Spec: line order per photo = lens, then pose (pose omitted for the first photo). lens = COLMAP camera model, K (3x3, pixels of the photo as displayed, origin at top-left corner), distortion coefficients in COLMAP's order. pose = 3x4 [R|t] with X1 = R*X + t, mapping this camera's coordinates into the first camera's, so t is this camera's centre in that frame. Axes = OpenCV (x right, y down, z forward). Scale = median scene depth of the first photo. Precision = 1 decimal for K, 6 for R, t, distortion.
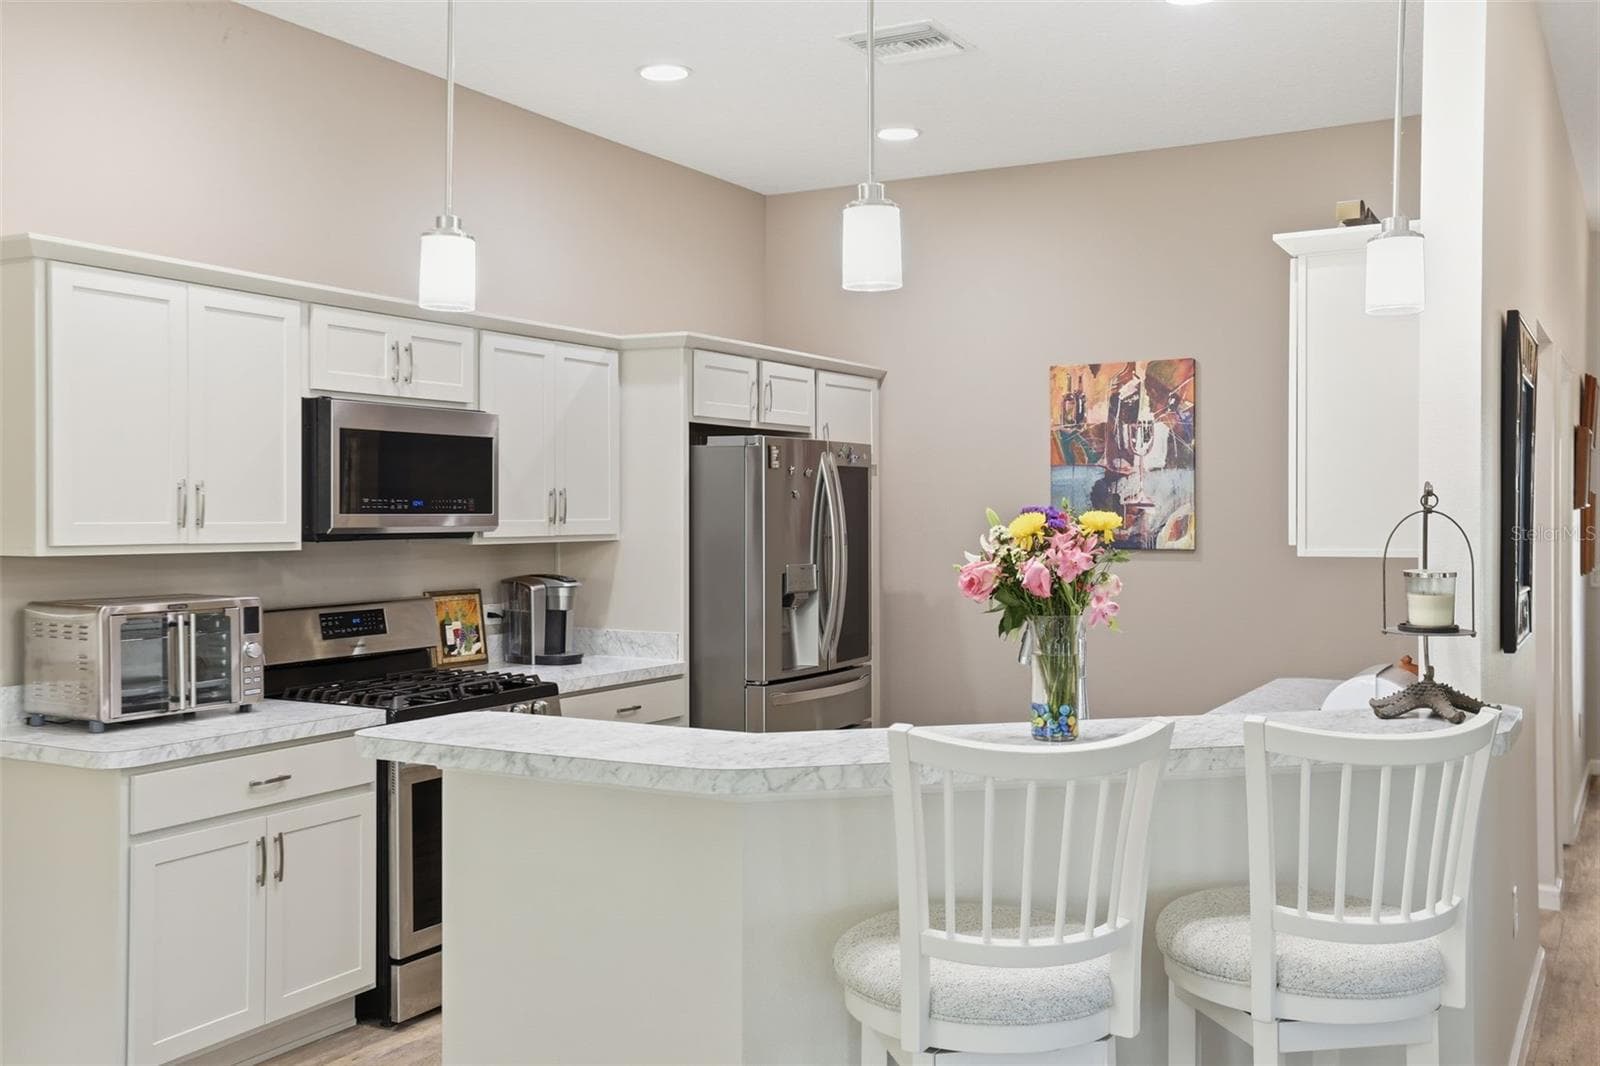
lens RADIAL K [[1517.5, 0, 773.3], [0, 1517.5, 512.4], [0, 0, 1]] dist [0.053385, 0.004634]
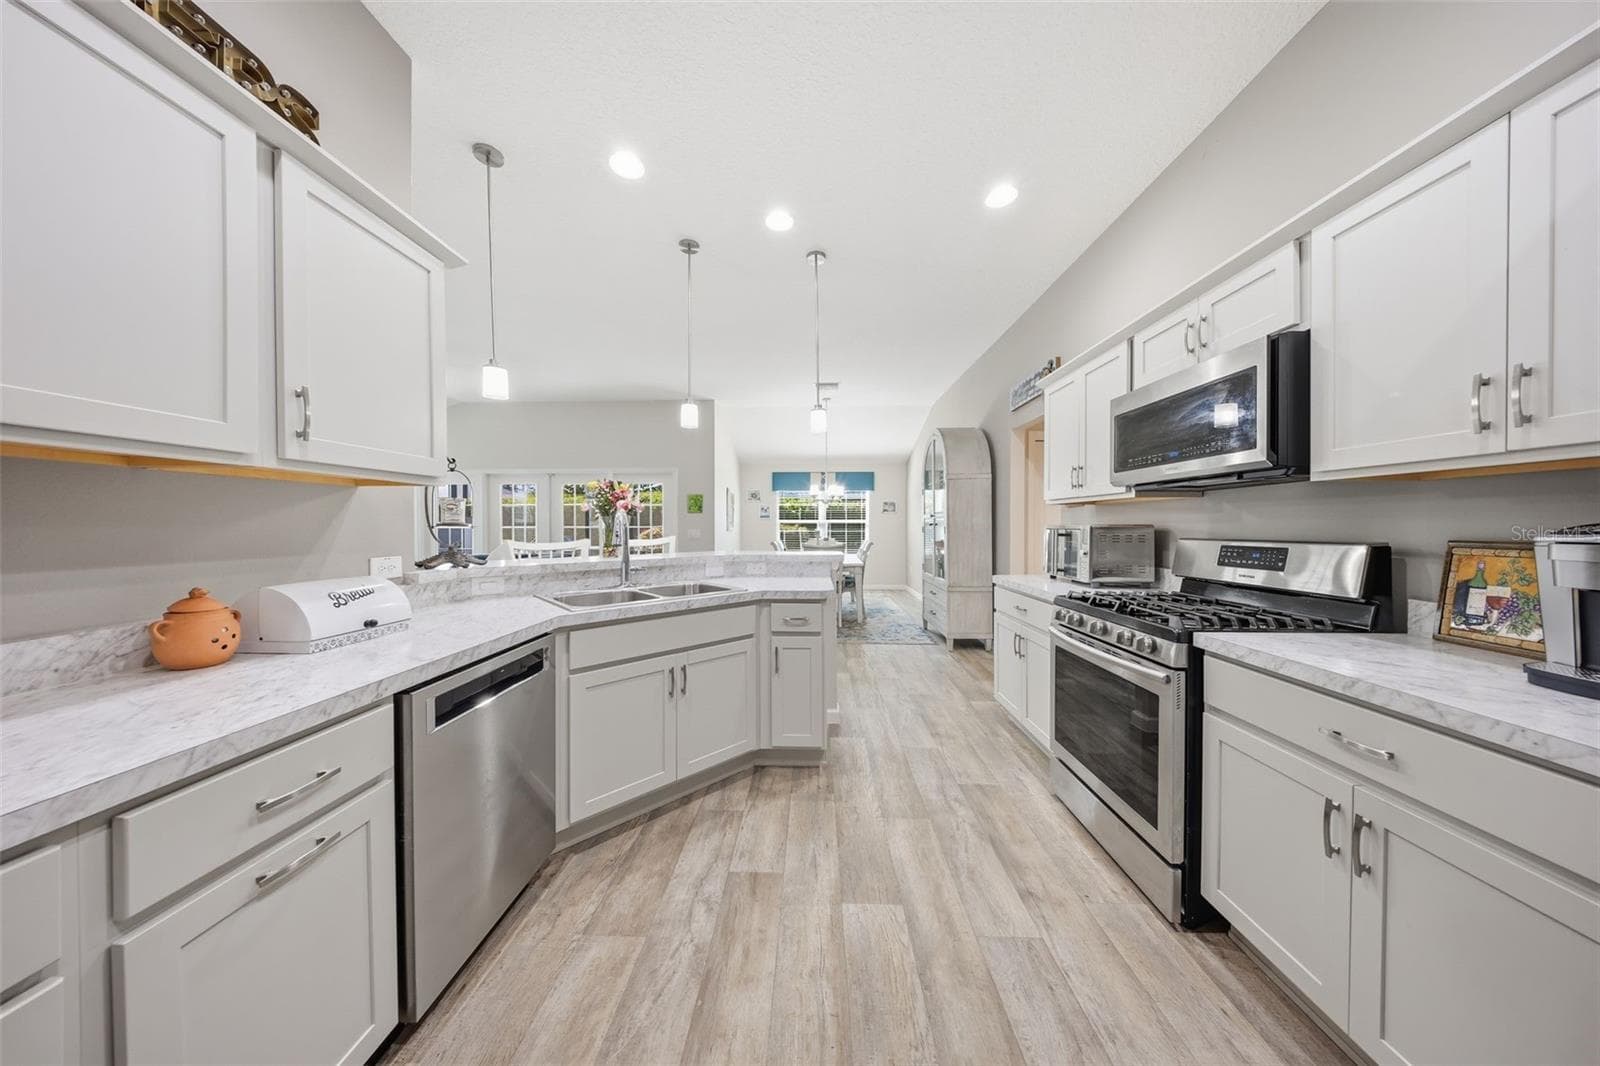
lens RADIAL K [[469.4, 0, 797.8], [0, 469.4, 529.8], [0, 0, 1]] dist [0.010446, -0.004086]
pose [[-0.882650, 0.006997, -0.469979, 0.177458], [0.002404, 0.999943, 0.010372, 0.042813], [0.470025, 0.008025, -0.882617, 1.037170]]
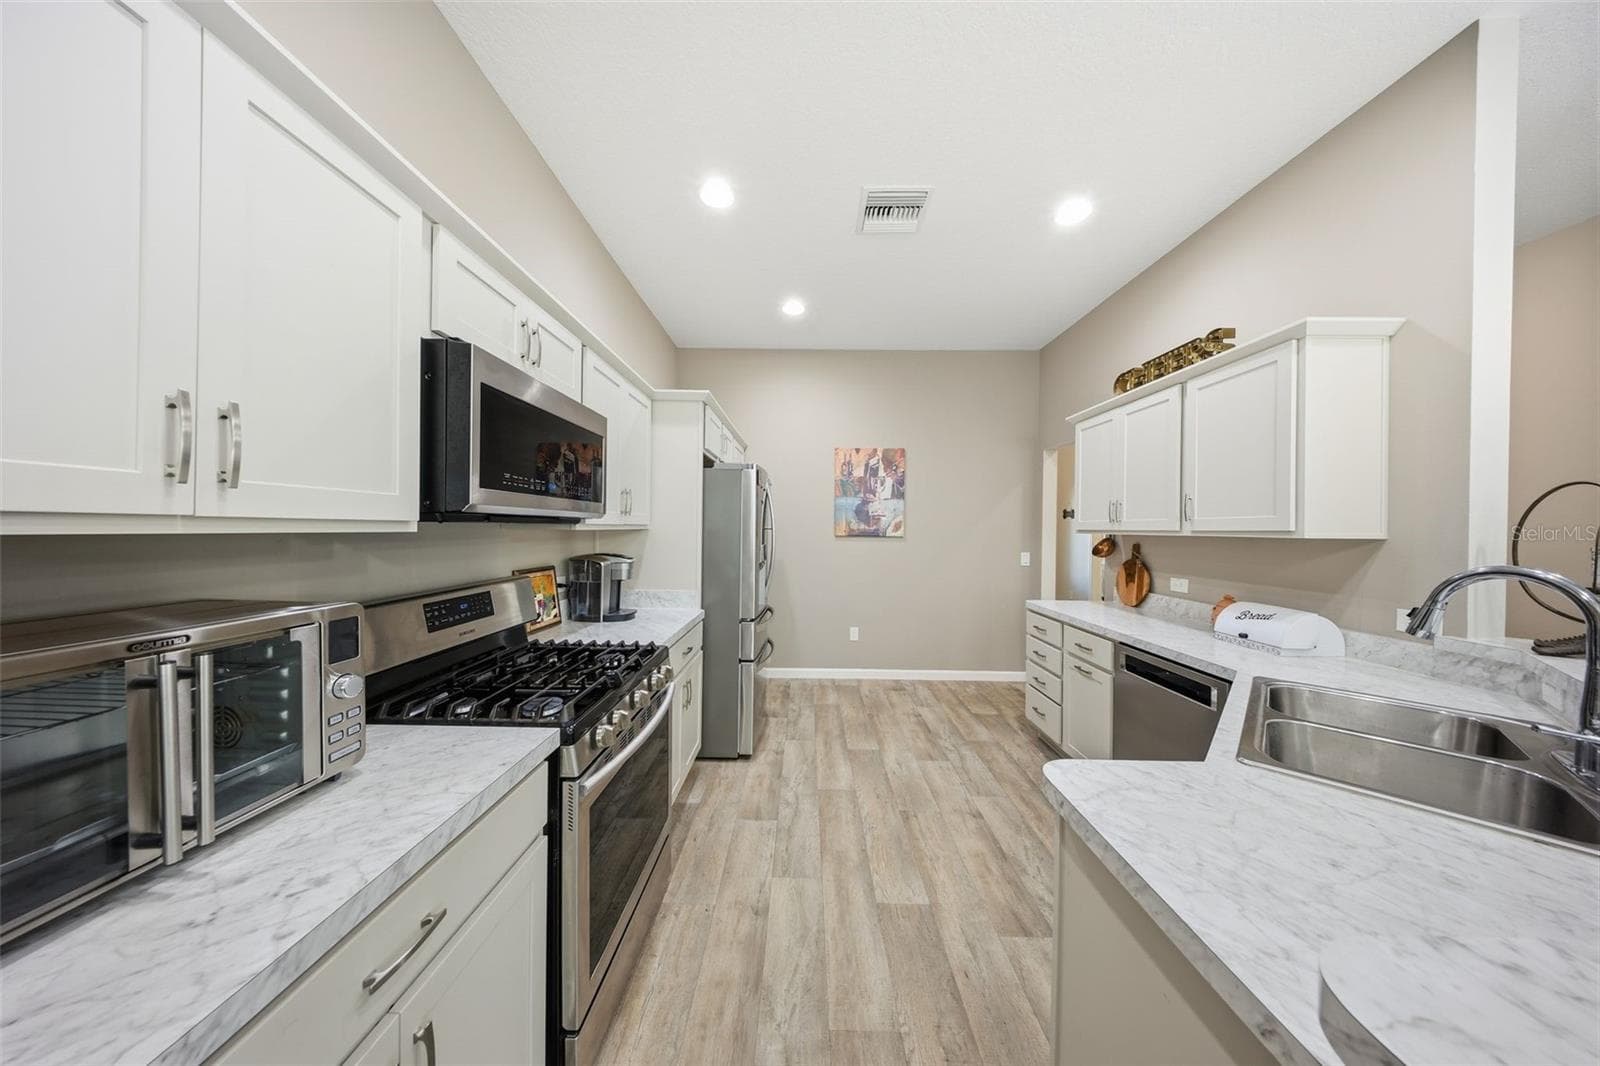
lens RADIAL K [[469.4, 0, 797.8], [0, 469.4, 529.8], [0, 0, 1]] dist [0.010446, -0.004086]
pose [[0.872908, 0.010176, 0.487779, -0.211932], [-0.013713, 0.999899, 0.003681, 0.016500], [-0.487692, -0.009902, 0.872960, 0.571249]]
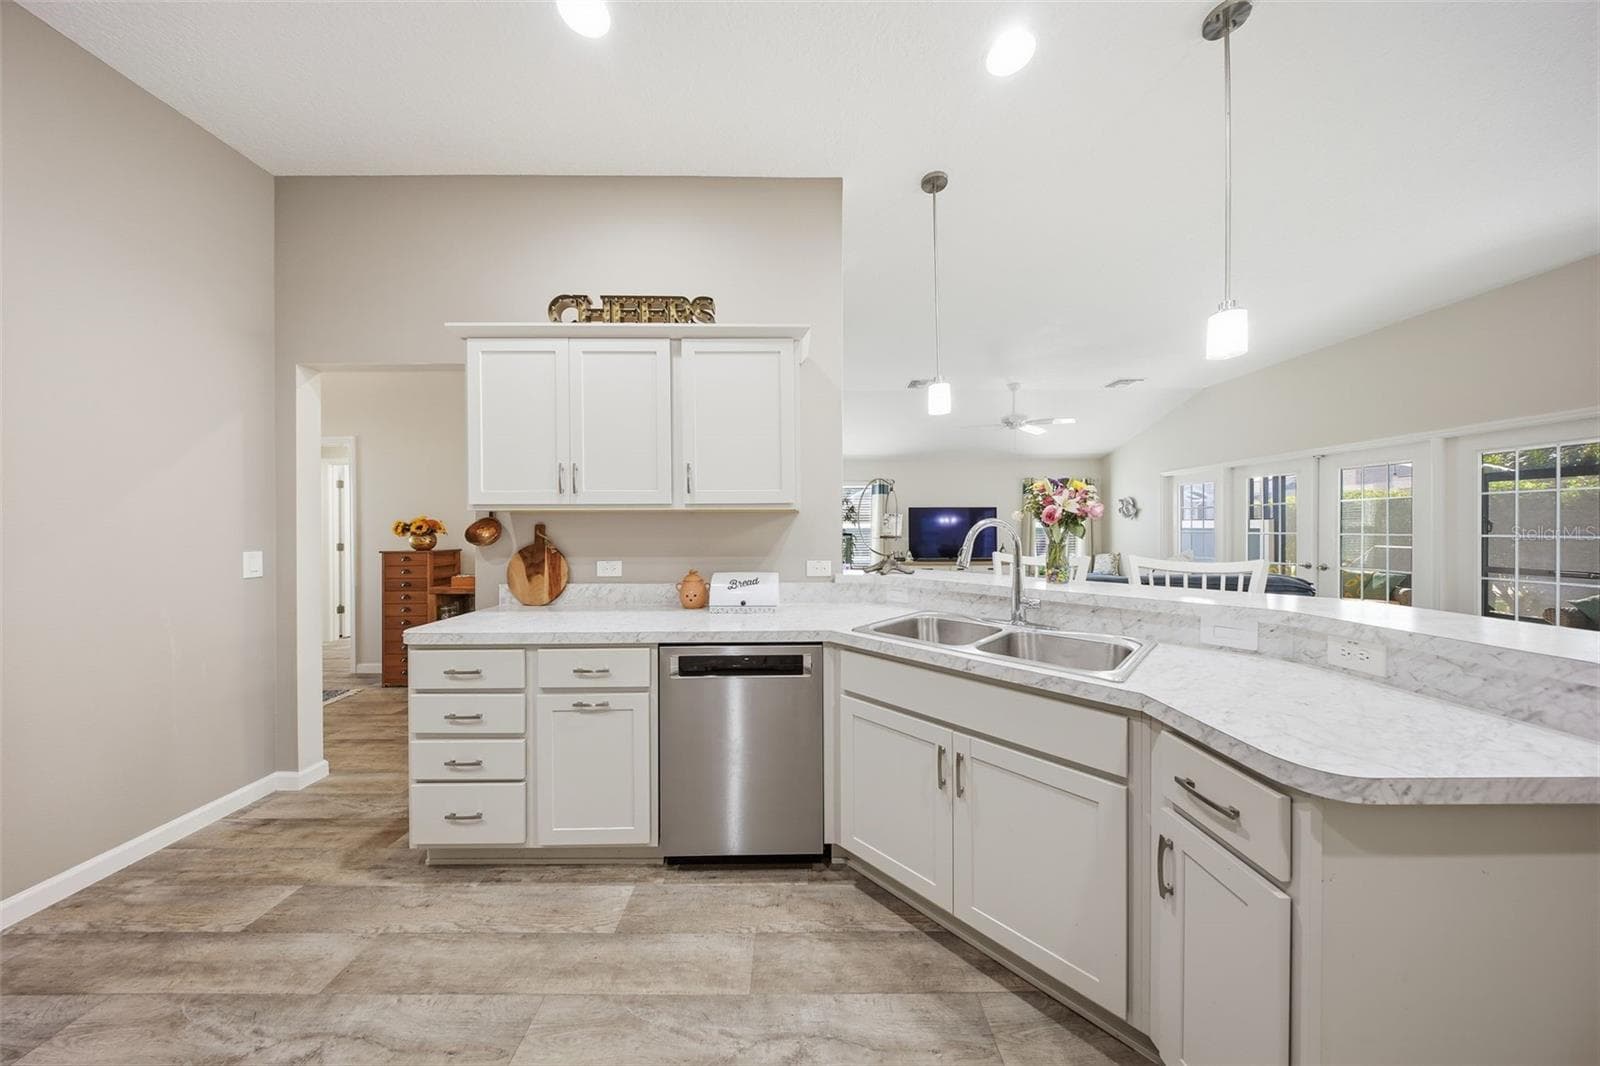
lens RADIAL K [[469.4, 0, 797.8], [0, 469.4, 529.8], [0, 0, 1]] dist [0.010446, -0.004086]
pose [[-0.508436, -0.001688, 0.861098, -0.086871], [0.003551, 0.999985, 0.004057, 0.033378], [-0.861093, 0.005120, -0.508422, 0.870068]]
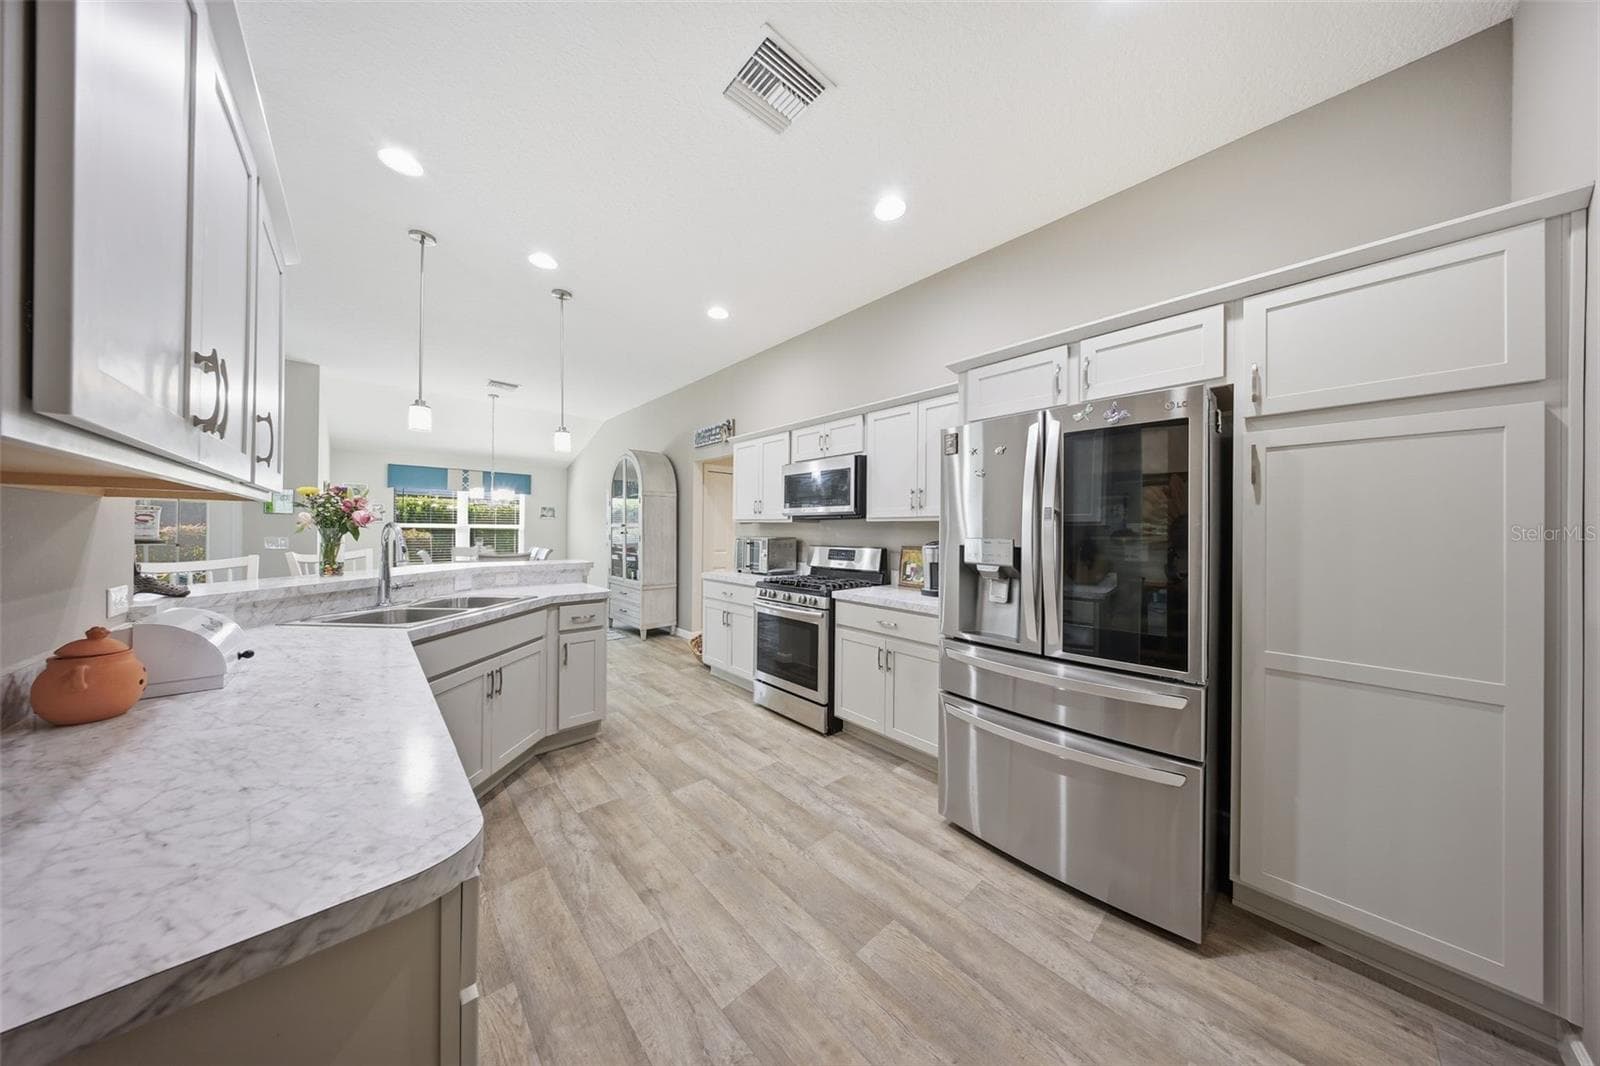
lens RADIAL K [[469.4, 0, 797.8], [0, 469.4, 529.8], [0, 0, 1]] dist [0.010446, -0.004086]
pose [[-0.303176, -0.001469, -0.952933, 0.392915], [-0.009024, 0.999958, 0.001329, 0.030667], [0.952892, 0.009003, -0.303177, 1.037561]]
